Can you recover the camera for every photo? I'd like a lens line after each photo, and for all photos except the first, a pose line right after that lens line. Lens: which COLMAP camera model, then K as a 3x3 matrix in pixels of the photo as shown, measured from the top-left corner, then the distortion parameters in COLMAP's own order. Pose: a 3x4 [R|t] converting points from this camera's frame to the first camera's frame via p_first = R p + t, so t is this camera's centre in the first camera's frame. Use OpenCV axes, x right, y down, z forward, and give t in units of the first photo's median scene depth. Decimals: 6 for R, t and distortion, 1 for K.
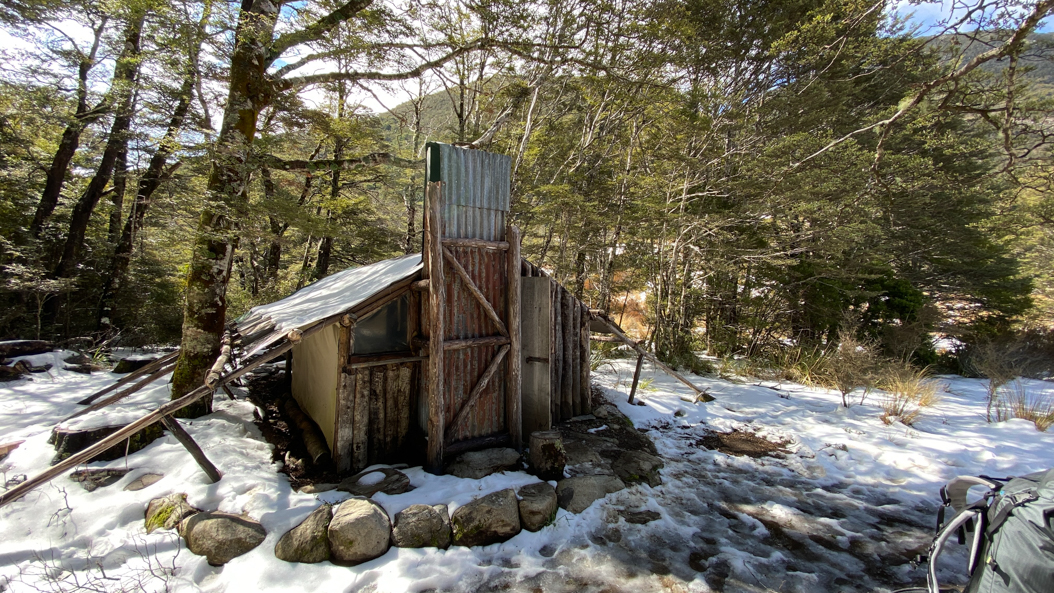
lens RADIAL K [[430.5, 0, 527.1], [0, 430.5, 296.7], [0, 0, 1]] dist [-0.023468, -0.001158]
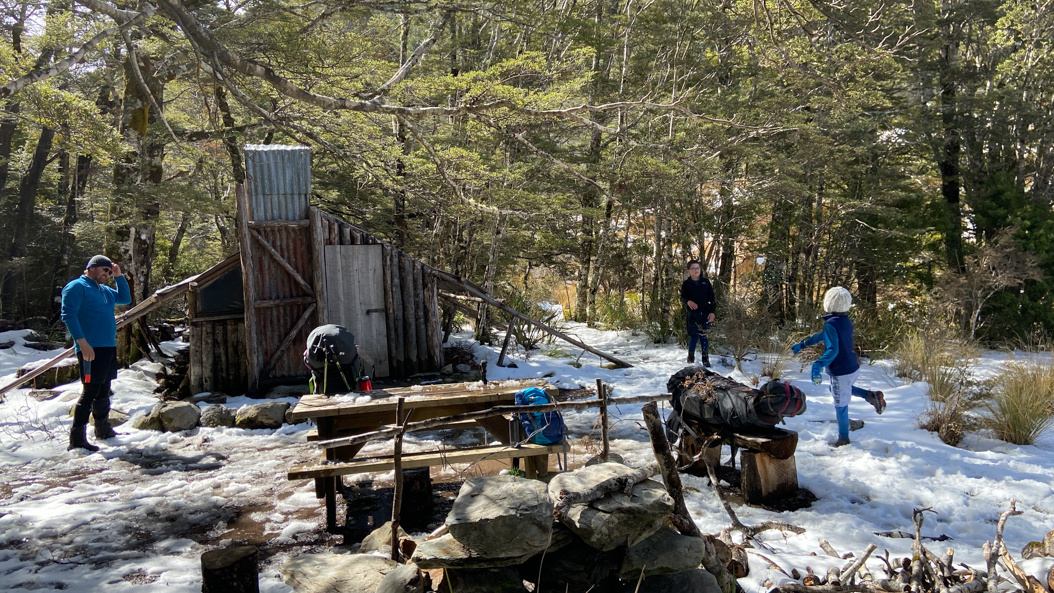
lens RADIAL K [[802.2, 0, 527.2], [0, 802.2, 293.5], [0, 0, 1]] dist [-0.017080, 0.006368]
pose [[0.962692, -0.028682, -0.269076, 1.196645], [0.043845, 0.997761, 0.050510, -0.005416], [0.267025, -0.060423, 0.961794, -1.074464]]
